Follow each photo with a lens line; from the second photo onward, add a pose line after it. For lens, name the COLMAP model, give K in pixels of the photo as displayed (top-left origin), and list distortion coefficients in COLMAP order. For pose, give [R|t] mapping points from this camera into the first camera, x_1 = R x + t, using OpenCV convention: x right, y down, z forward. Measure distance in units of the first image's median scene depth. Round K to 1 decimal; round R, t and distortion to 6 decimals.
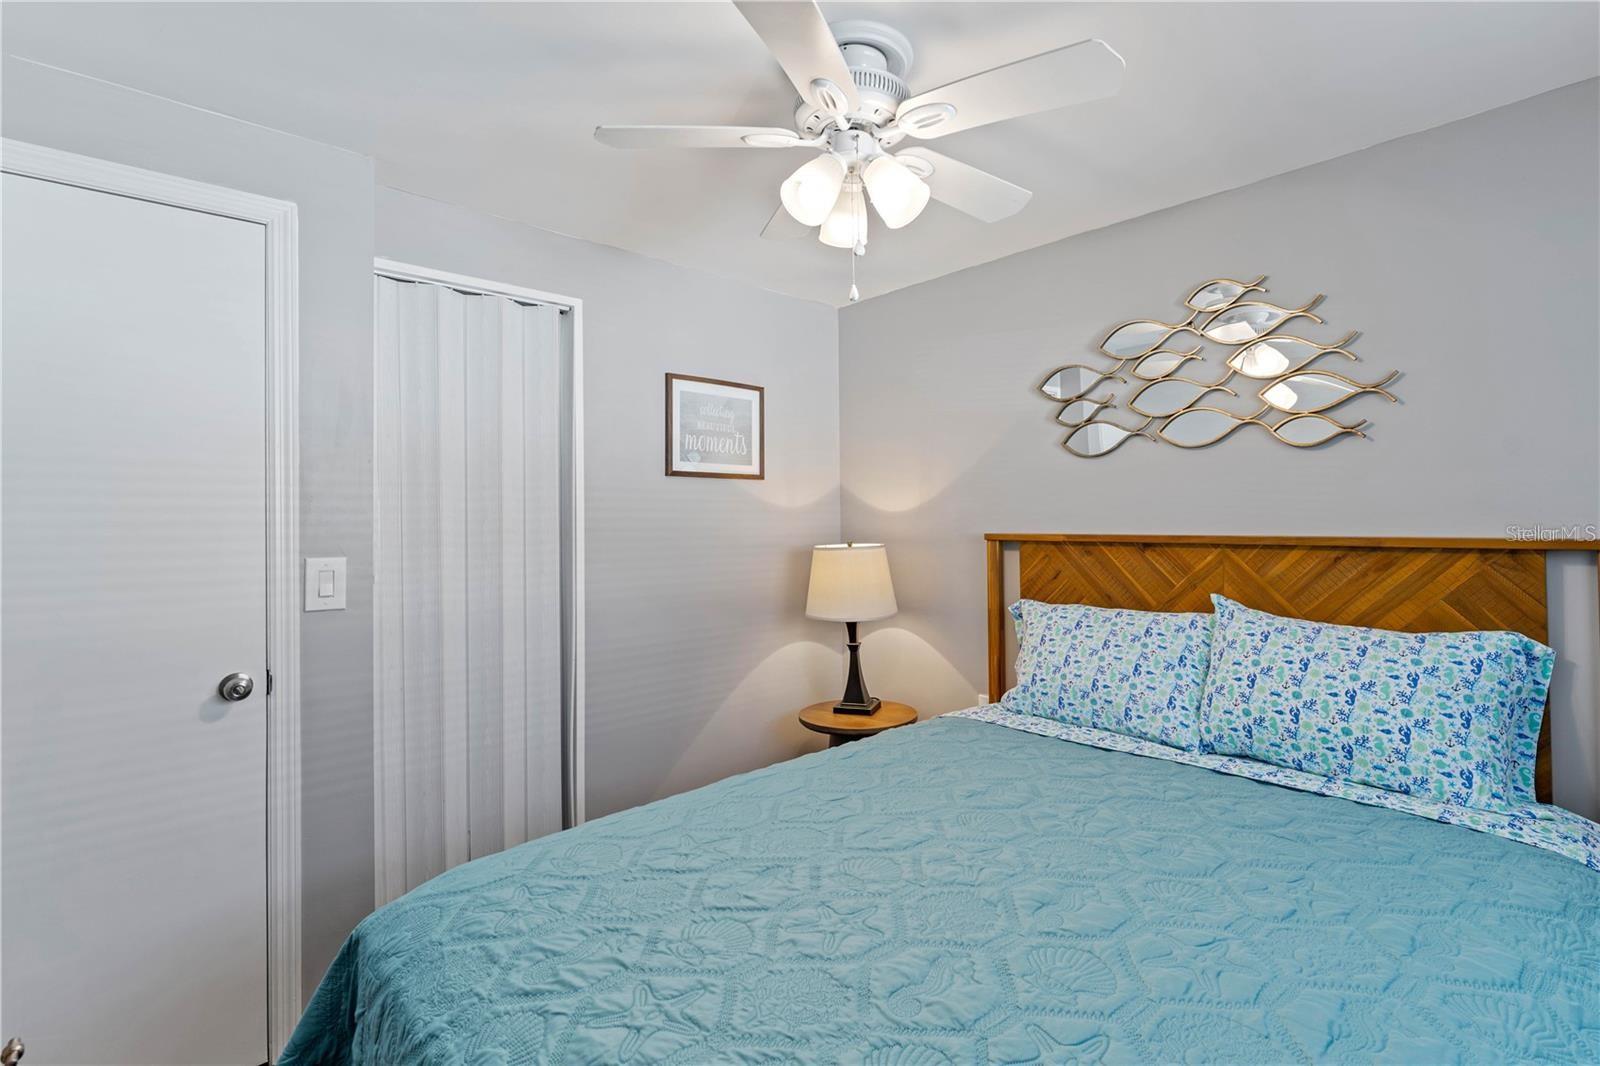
lens RADIAL K [[742.1, 0, 810.0], [0, 742.1, 527.7], [0, 0, 1]] dist [-0.001005, -0.000075]
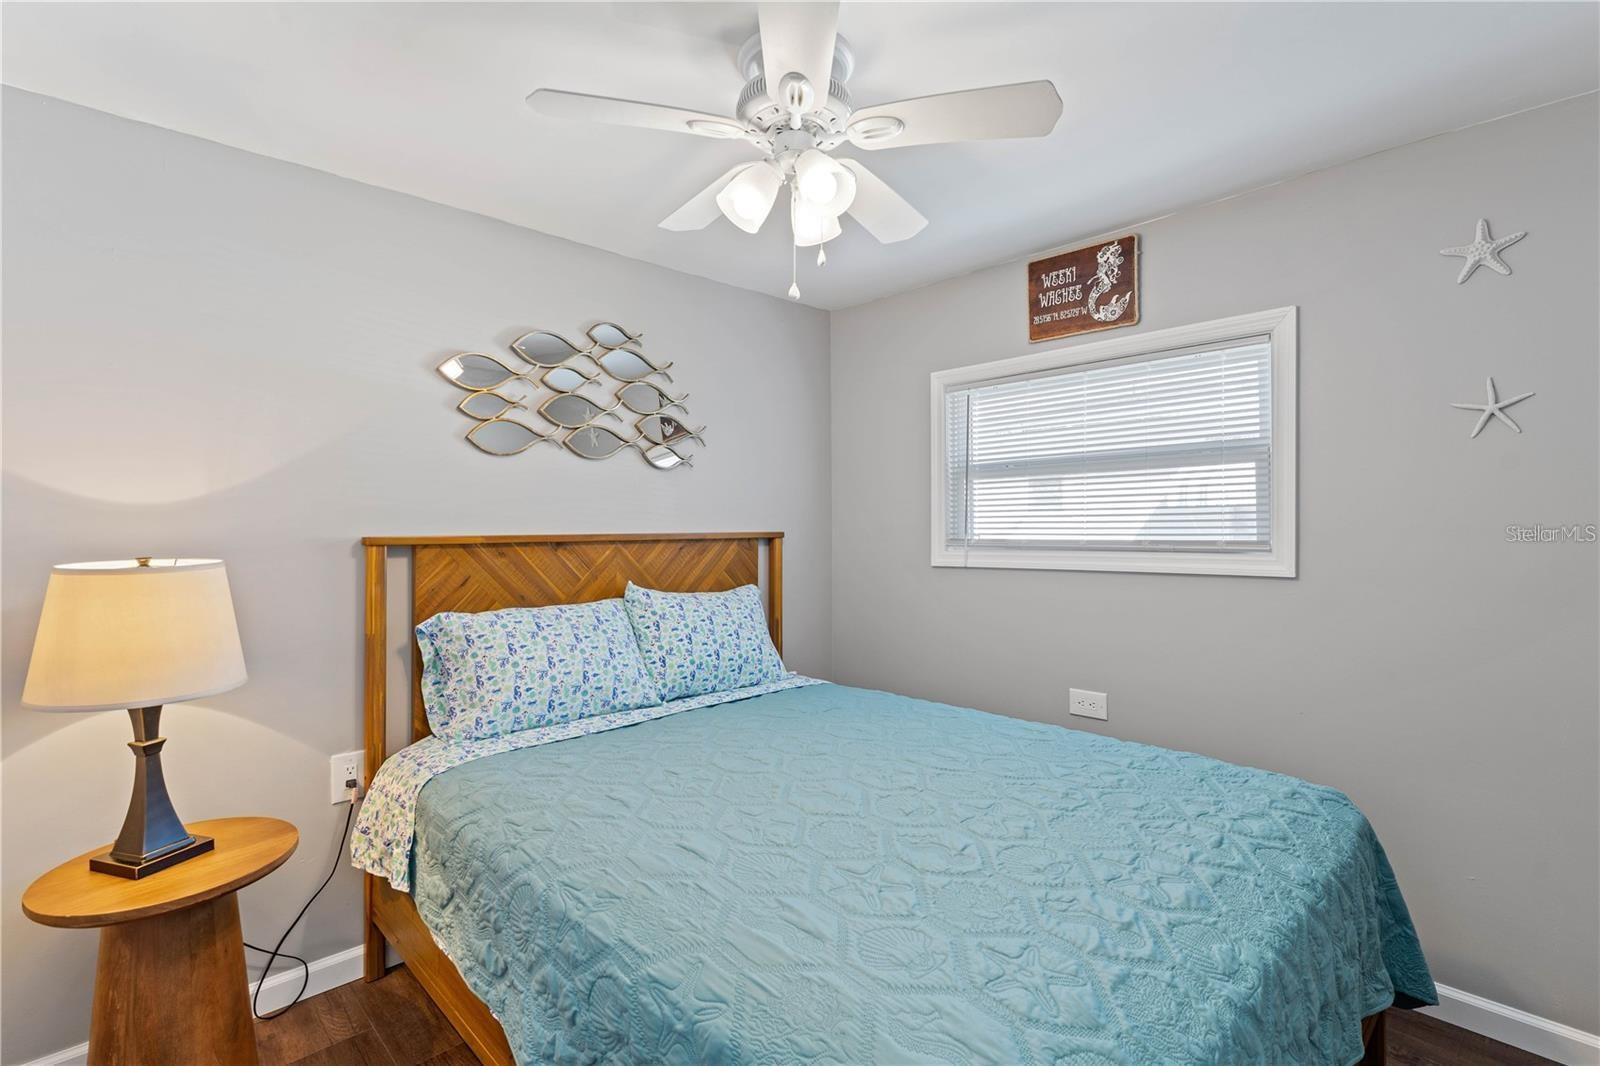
lens RADIAL K [[742.1, 0, 810.0], [0, 742.1, 527.7], [0, 0, 1]] dist [-0.001005, -0.000075]
pose [[-0.013996, 0.003105, 0.999897, -0.648916], [0.015135, 0.999881, -0.002893, 0.008743], [-0.999788, 0.015093, -0.014041, 0.671364]]
